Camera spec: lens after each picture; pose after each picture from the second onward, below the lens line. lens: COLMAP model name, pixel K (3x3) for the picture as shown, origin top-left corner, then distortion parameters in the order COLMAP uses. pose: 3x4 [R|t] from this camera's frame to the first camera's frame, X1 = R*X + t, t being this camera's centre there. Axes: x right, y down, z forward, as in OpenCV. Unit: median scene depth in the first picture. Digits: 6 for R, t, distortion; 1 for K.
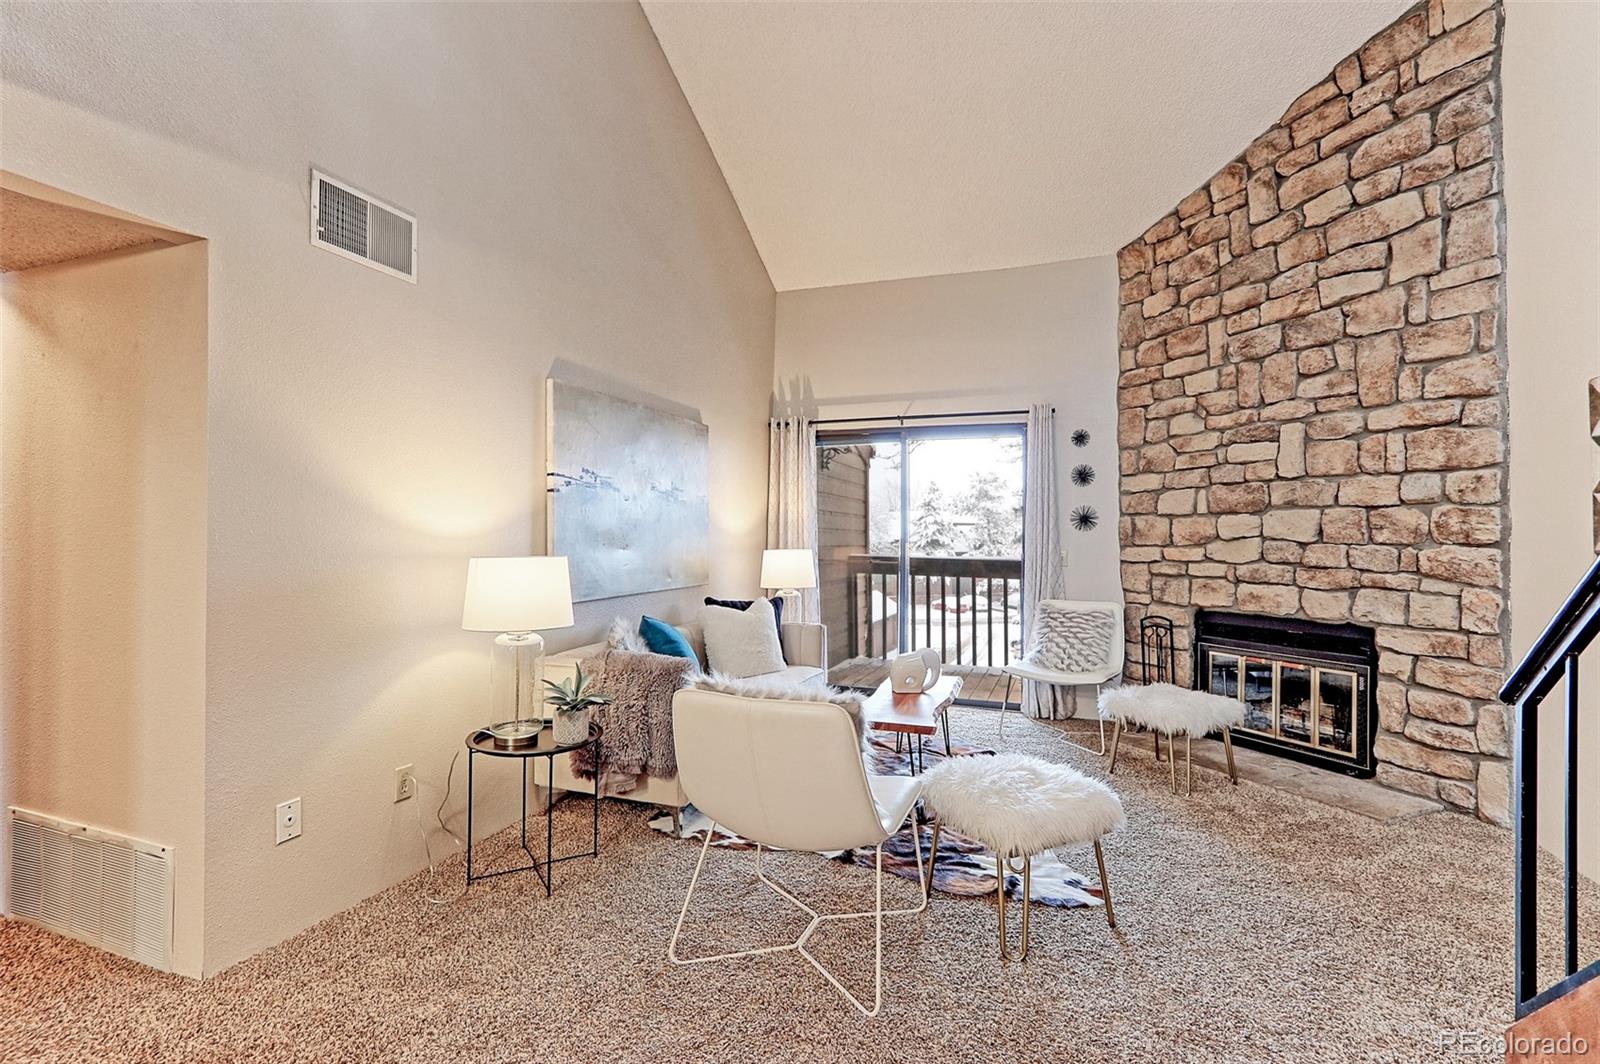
lens RADIAL K [[740.8, 0, 790.1], [0, 740.8, 528.4], [0, 0, 1]] dist [0.001336, 0.005189]
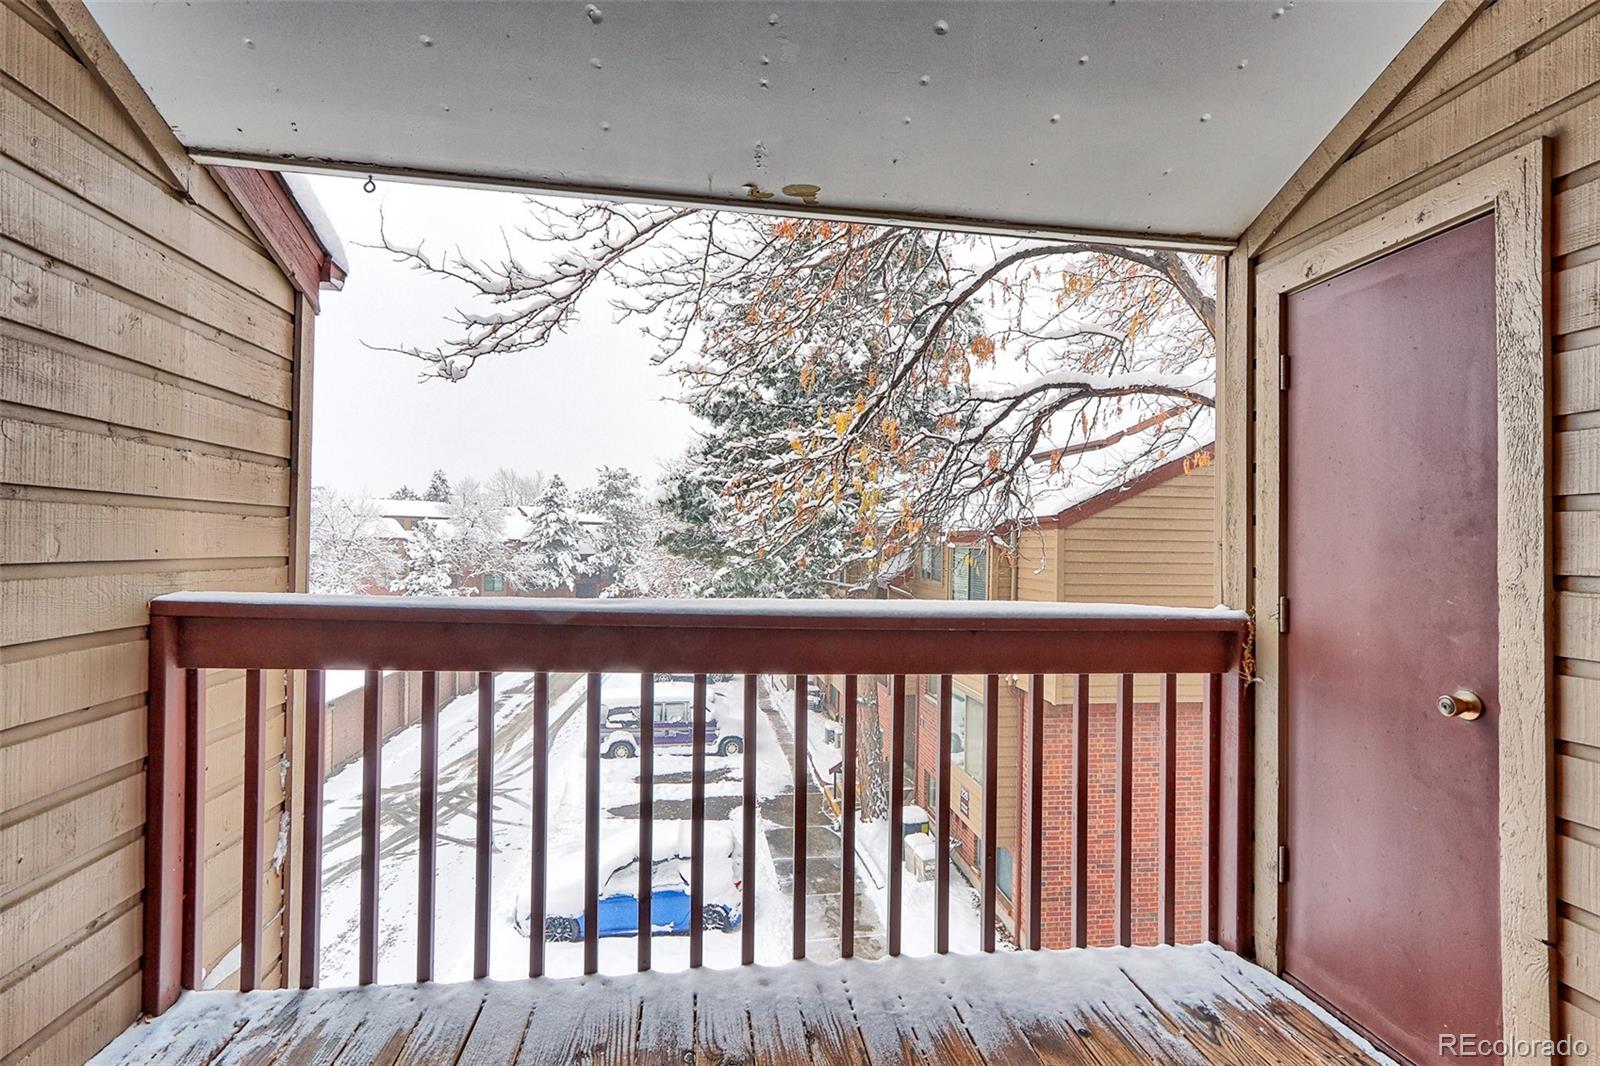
lens RADIAL K [[740.8, 0, 790.1], [0, 740.8, 529.4], [0, 0, 1]] dist [0.001336, 0.005189]
pose [[0.879821, 0.018604, 0.474941, 0.191210], [-0.018845, 0.999813, -0.004253, 0.011184], [-0.474931, -0.005208, 0.880008, 0.872874]]
